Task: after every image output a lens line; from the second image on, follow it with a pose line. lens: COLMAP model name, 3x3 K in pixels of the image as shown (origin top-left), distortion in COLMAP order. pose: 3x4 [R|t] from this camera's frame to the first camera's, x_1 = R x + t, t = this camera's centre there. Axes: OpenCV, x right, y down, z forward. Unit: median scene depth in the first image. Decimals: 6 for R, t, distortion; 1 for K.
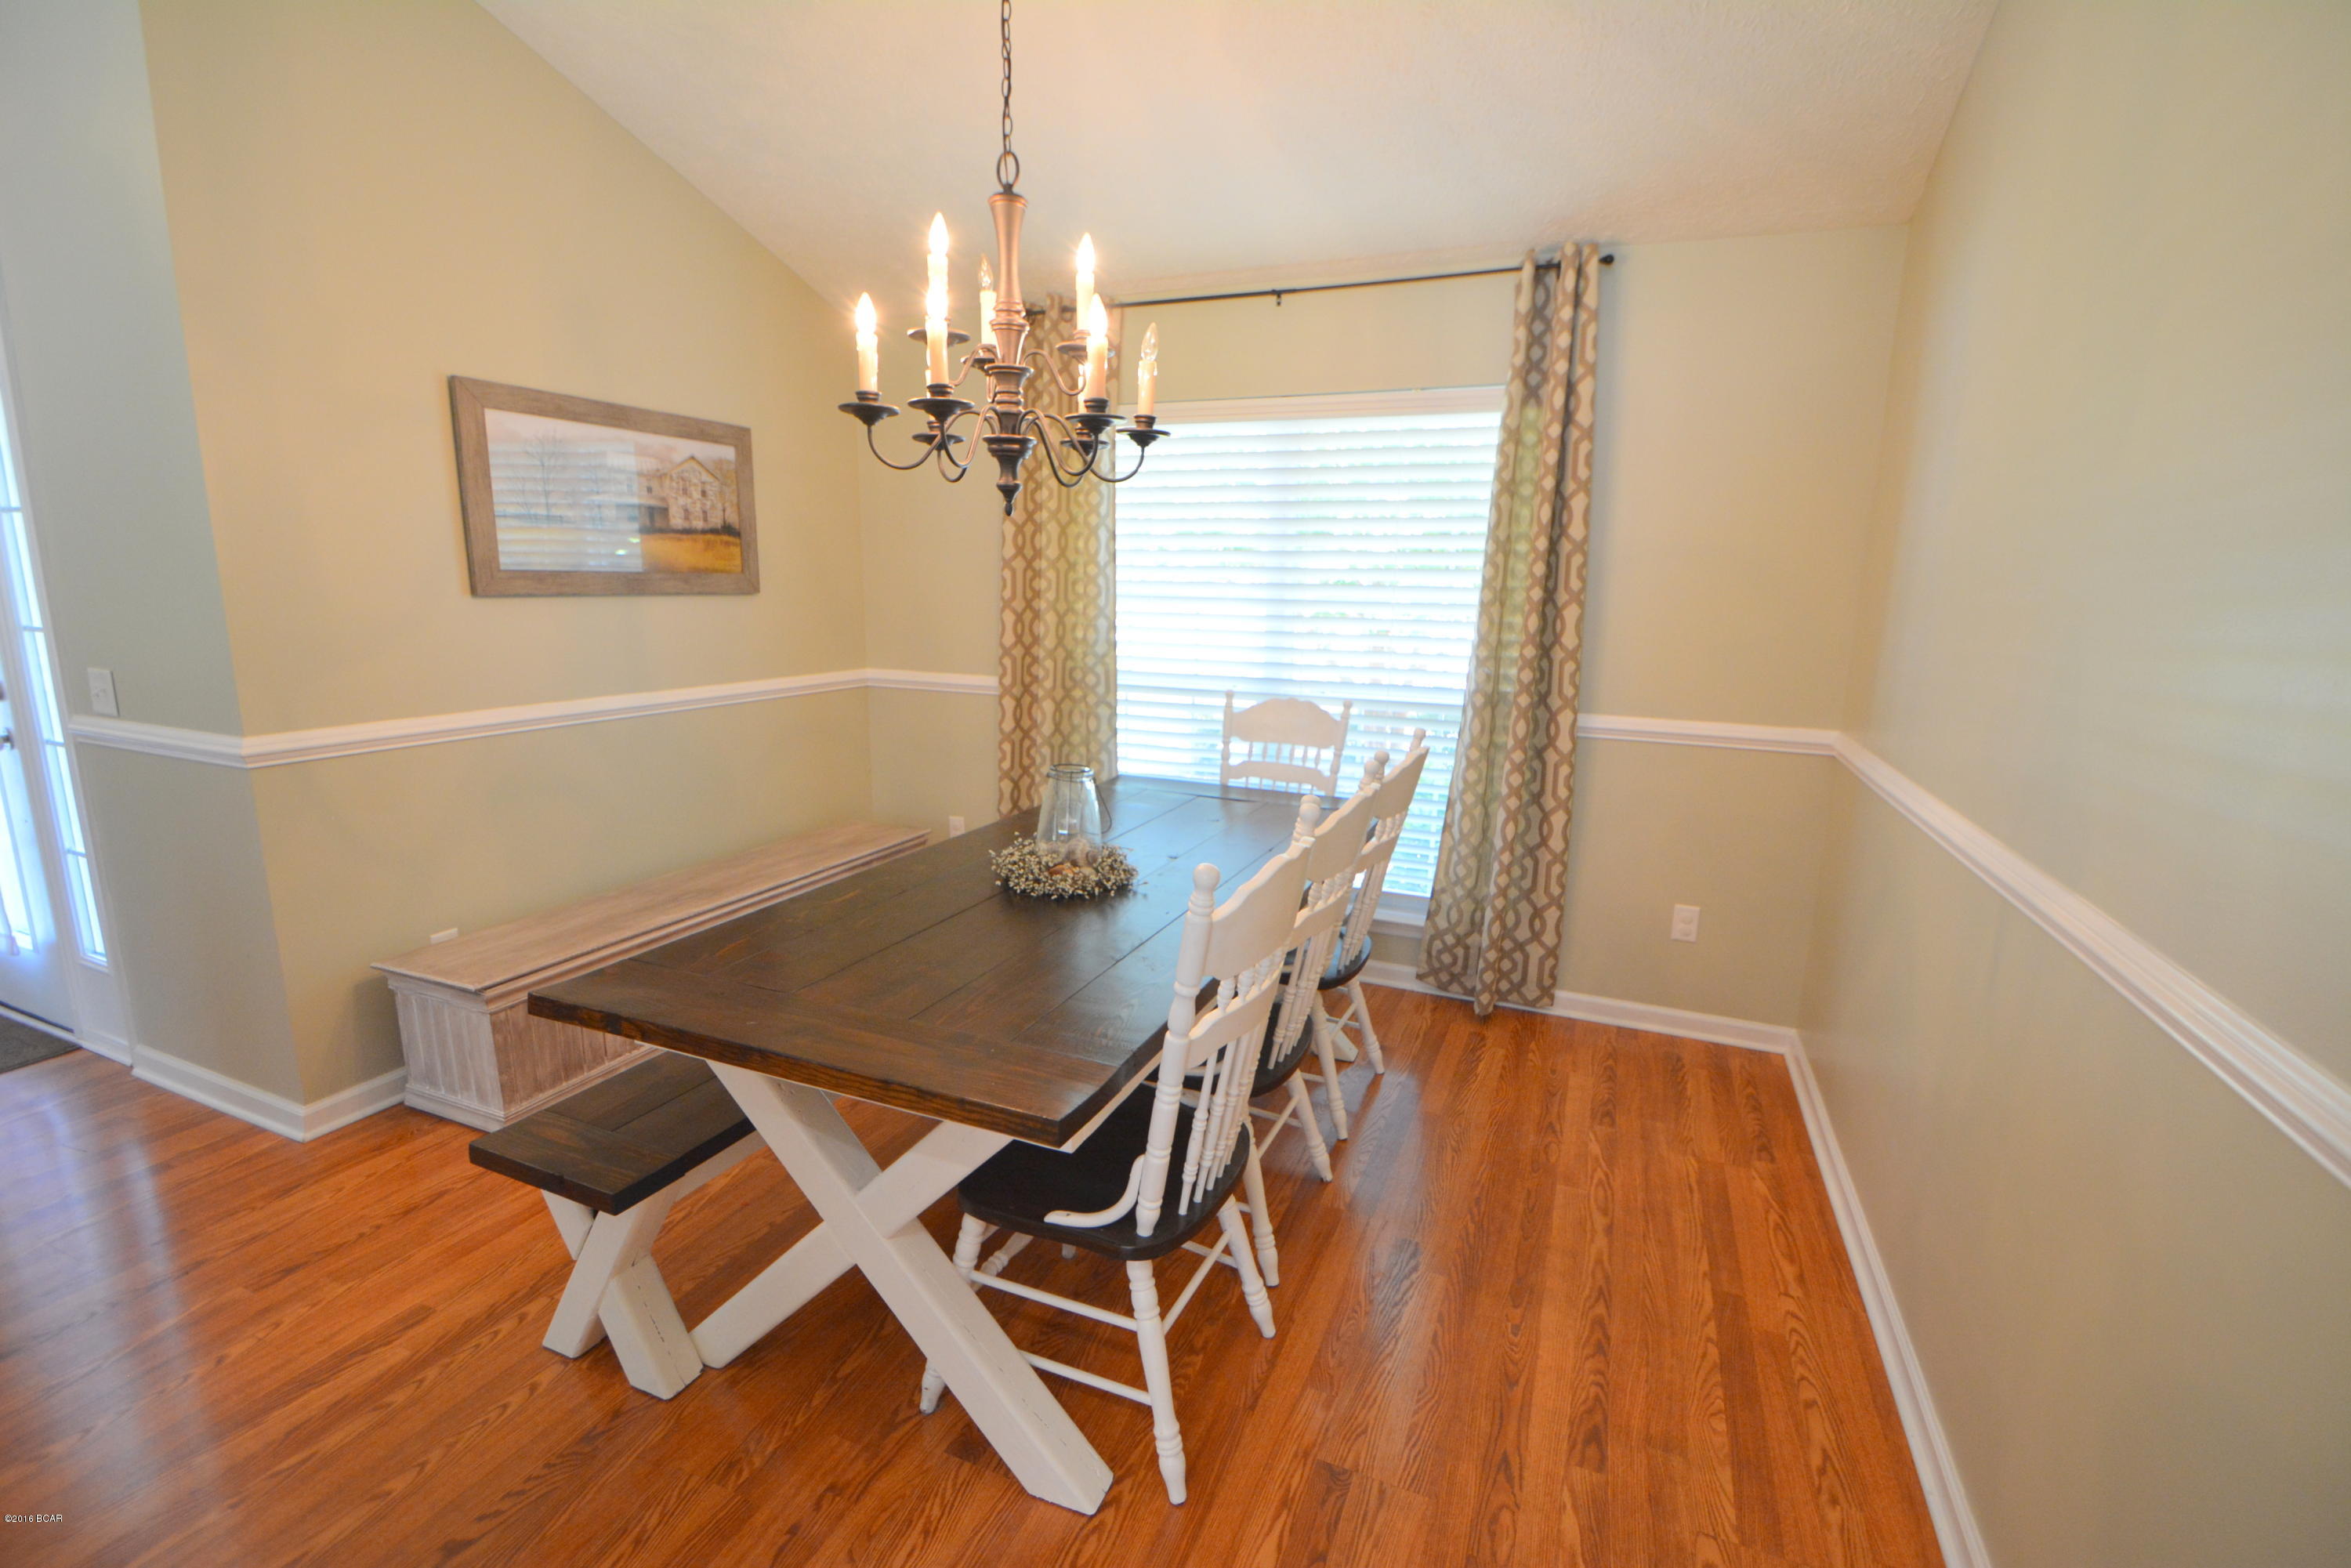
lens RADIAL K [[1038.4, 0, 1179.7], [0, 1038.4, 783.9], [0, 0, 1]] dist [0.001152, -0.007308]
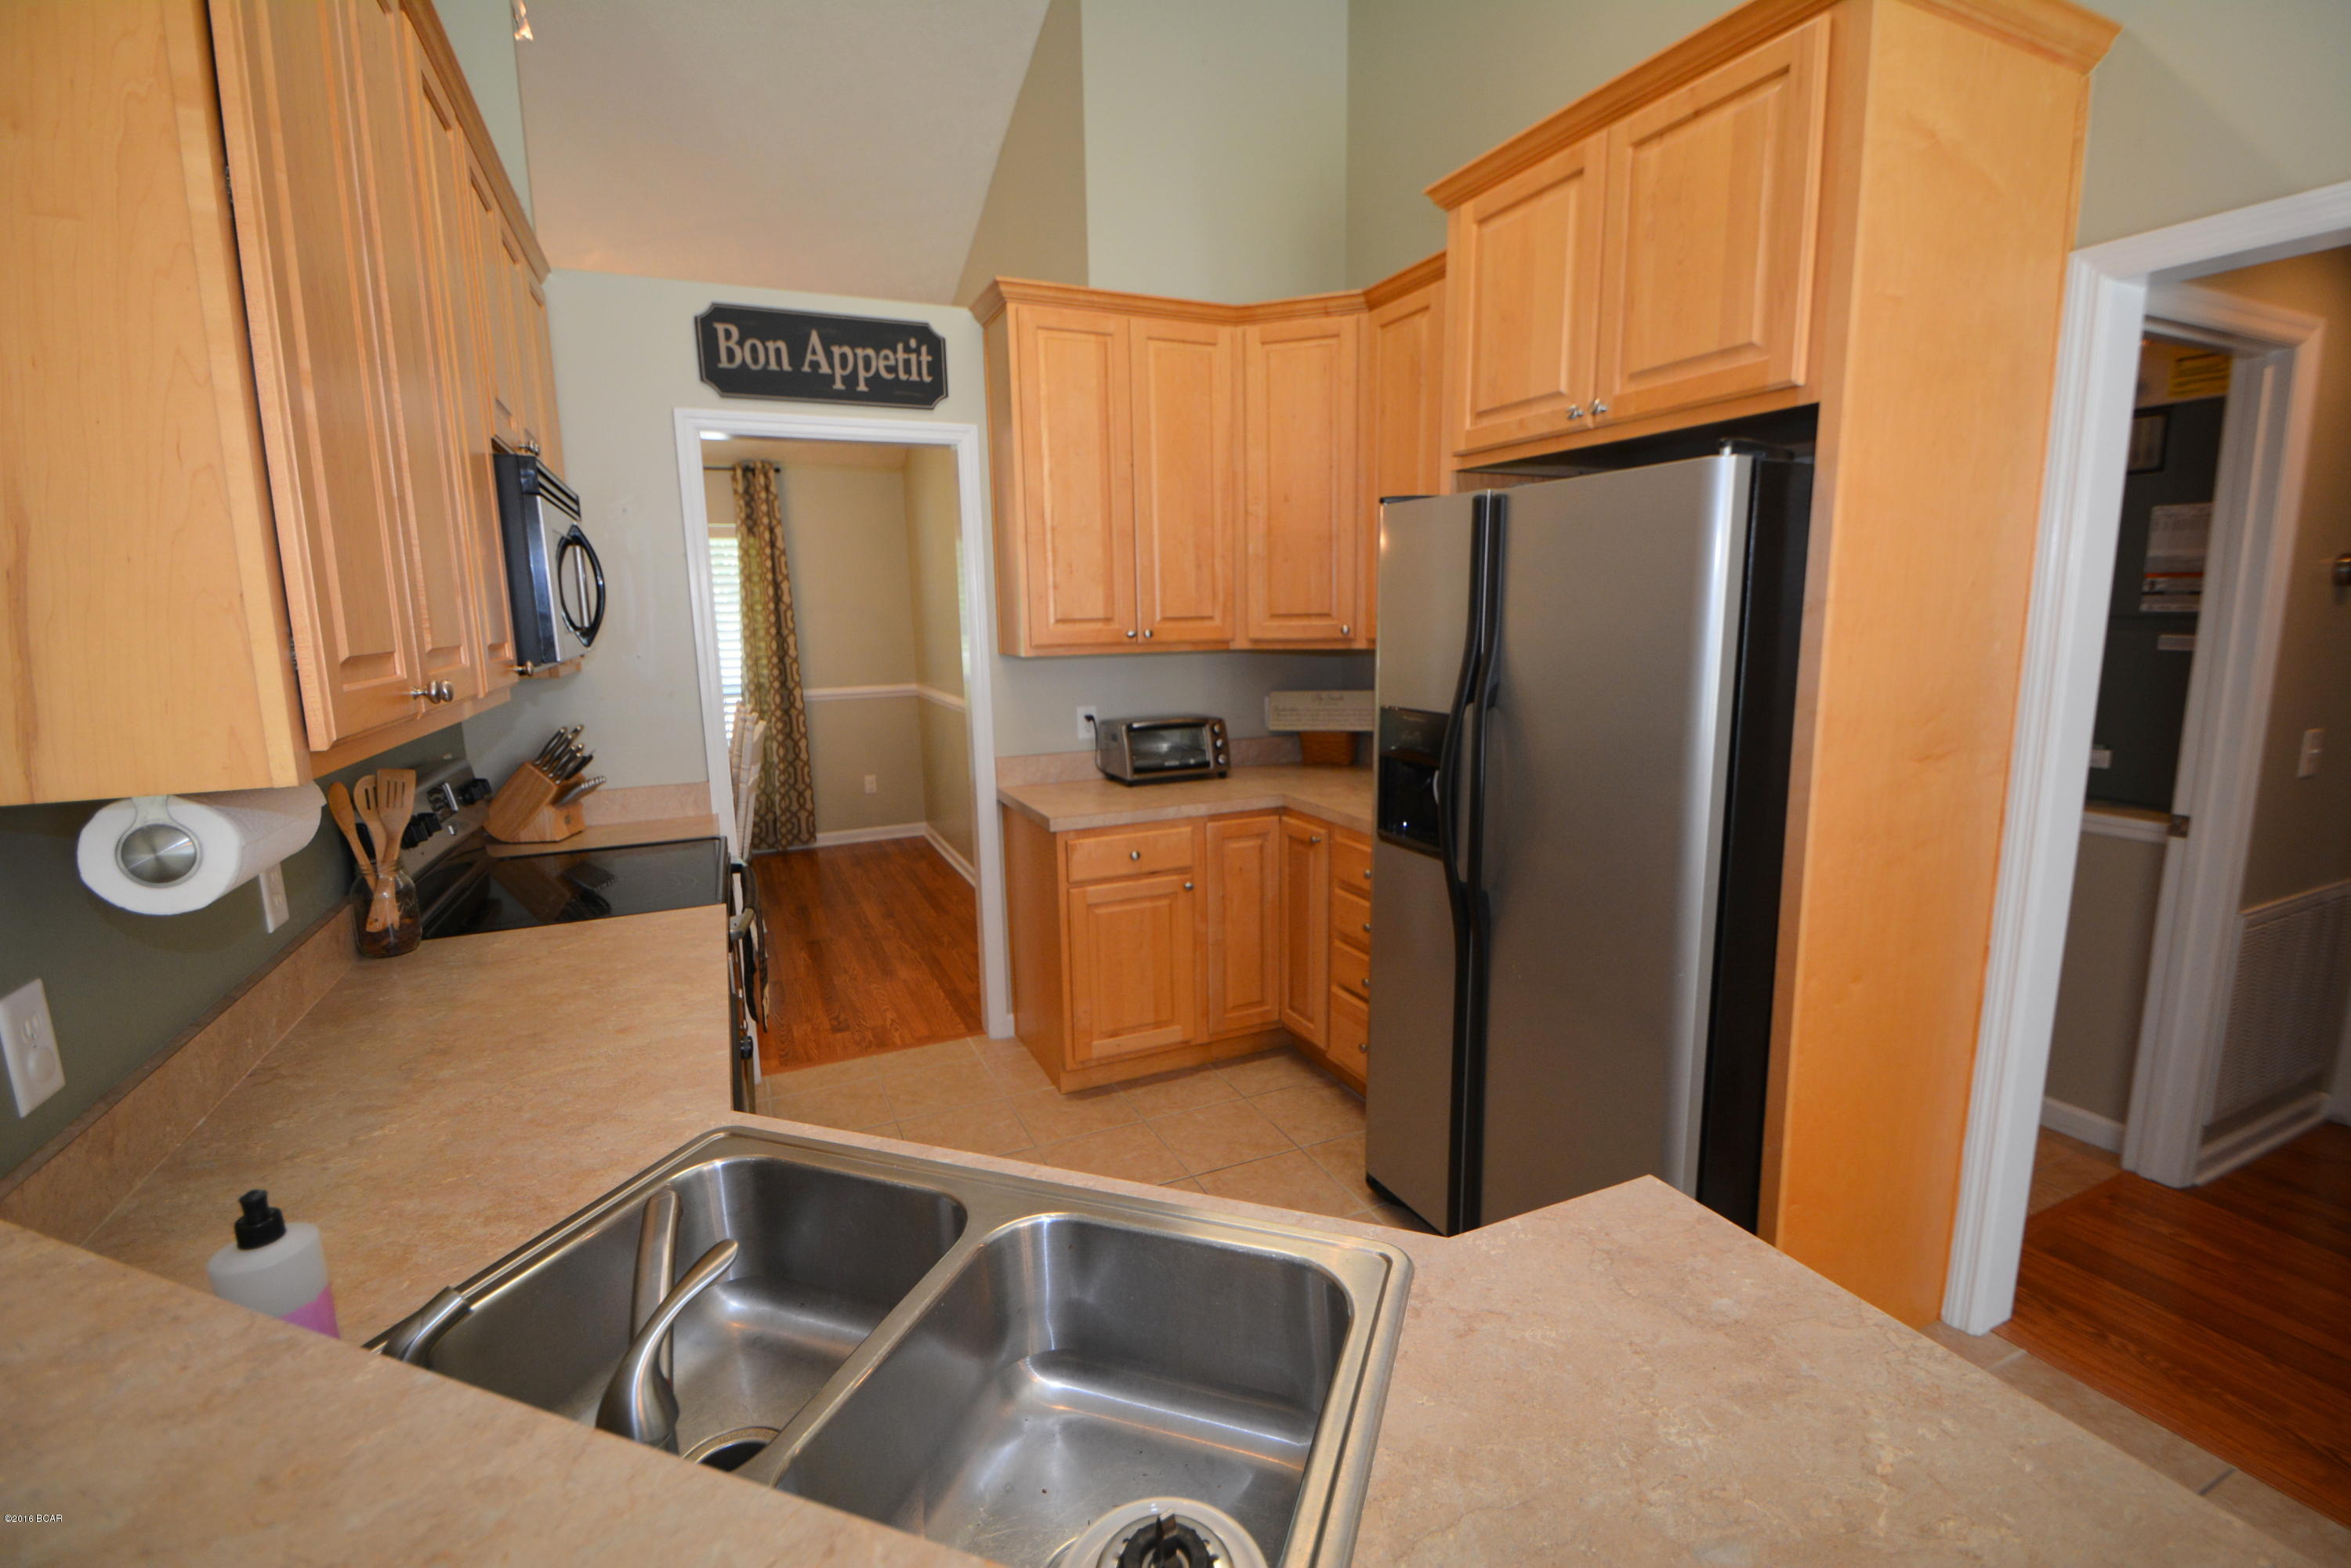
lens RADIAL K [[1038.4, 0, 1192.2], [0, 1038.4, 785.3], [0, 0, 1]] dist [0.001152, -0.007308]
pose [[0.672622, -0.158995, 0.722703, -0.573339], [0.177156, 0.982842, 0.051346, 0.141119], [-0.718467, 0.093495, 0.689249, -0.879427]]
